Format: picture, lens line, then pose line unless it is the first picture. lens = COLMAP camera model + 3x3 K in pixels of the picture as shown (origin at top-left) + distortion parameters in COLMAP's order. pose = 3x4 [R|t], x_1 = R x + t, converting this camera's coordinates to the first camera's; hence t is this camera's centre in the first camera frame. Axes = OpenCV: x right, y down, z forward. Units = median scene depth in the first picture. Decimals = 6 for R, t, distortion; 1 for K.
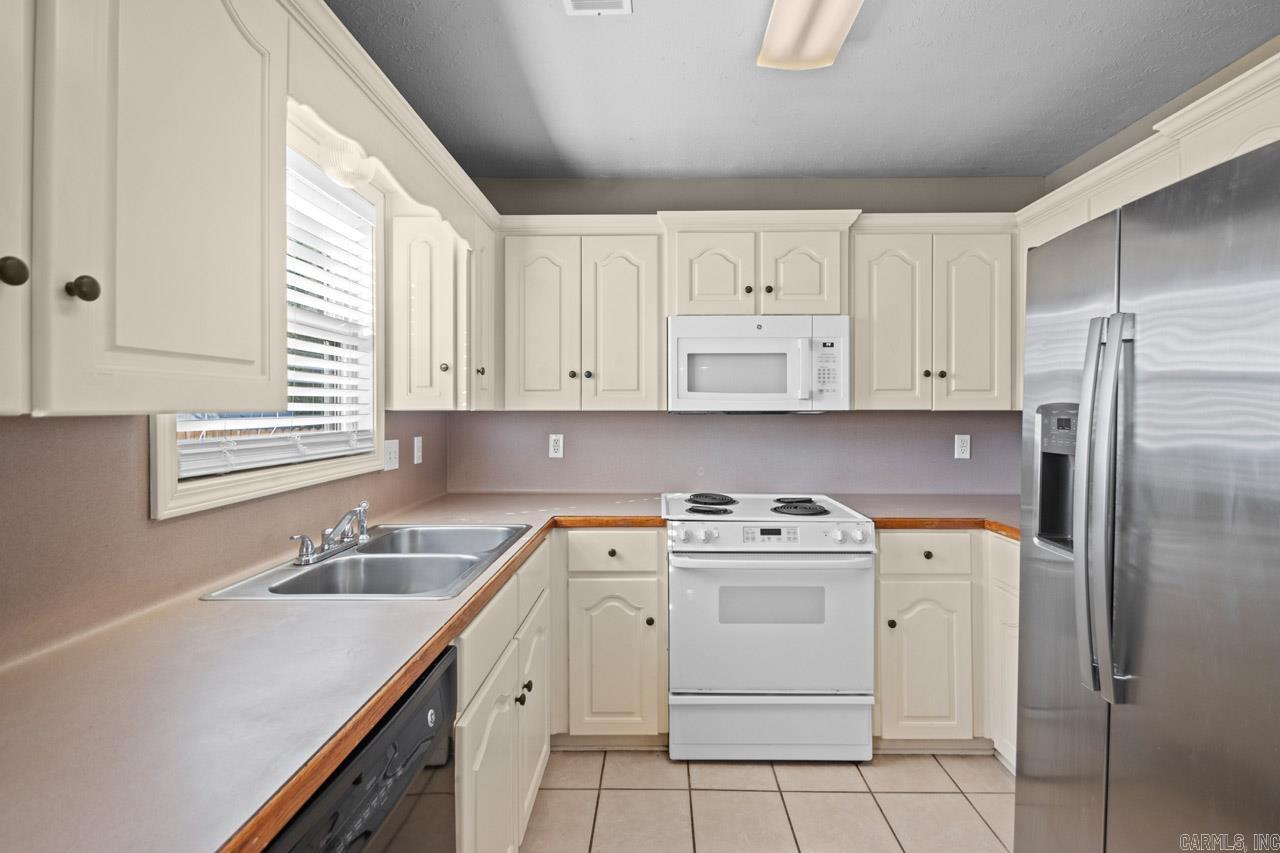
lens RADIAL K [[598.6, 0, 642.3], [0, 598.6, 422.1], [0, 0, 1]] dist [0.007851, -0.011770]
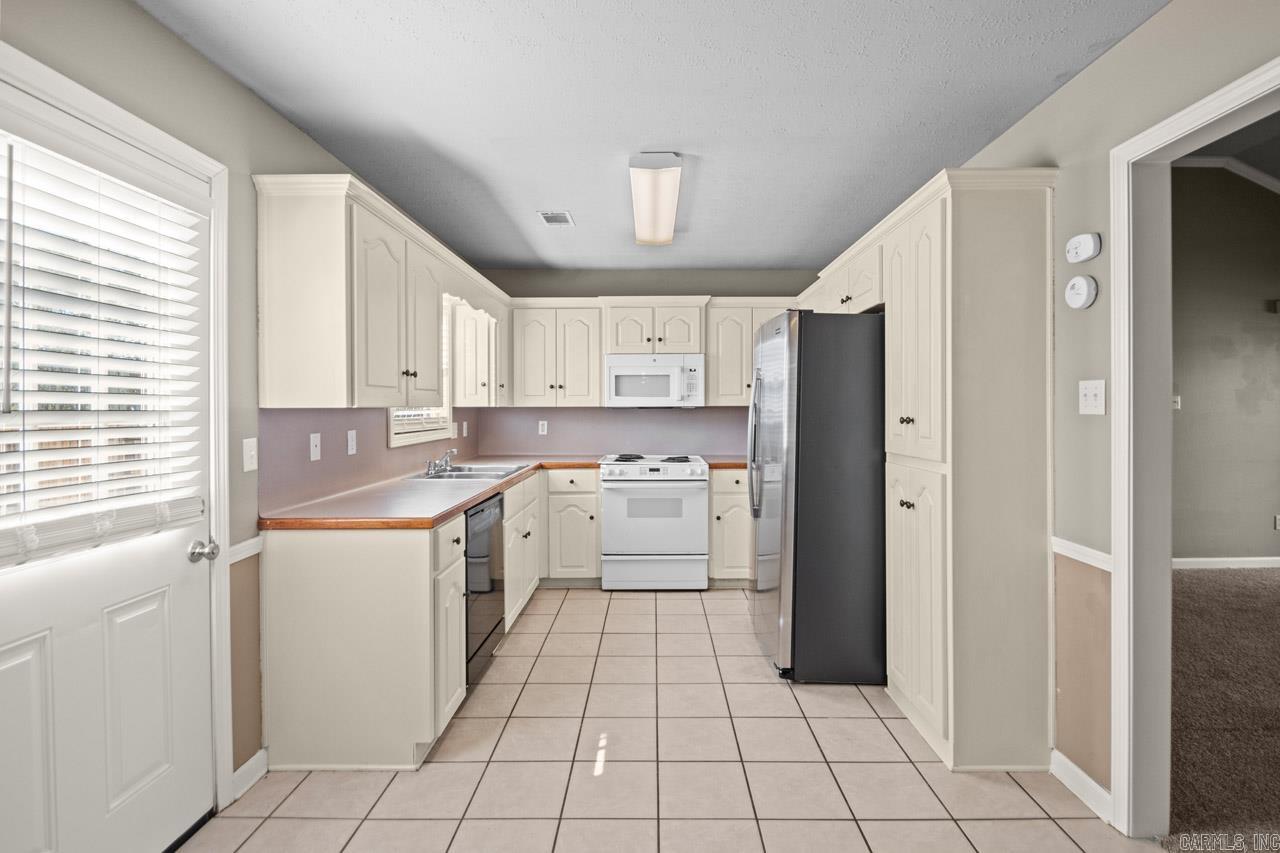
lens RADIAL K [[598.6, 0, 641.9], [0, 598.6, 417.6], [0, 0, 1]] dist [0.007851, -0.011770]
pose [[0.999938, -0.002325, 0.010930, 0.150852], [0.002344, 0.999996, -0.001703, 0.018723], [-0.010926, 0.001728, 0.999939, -0.893235]]
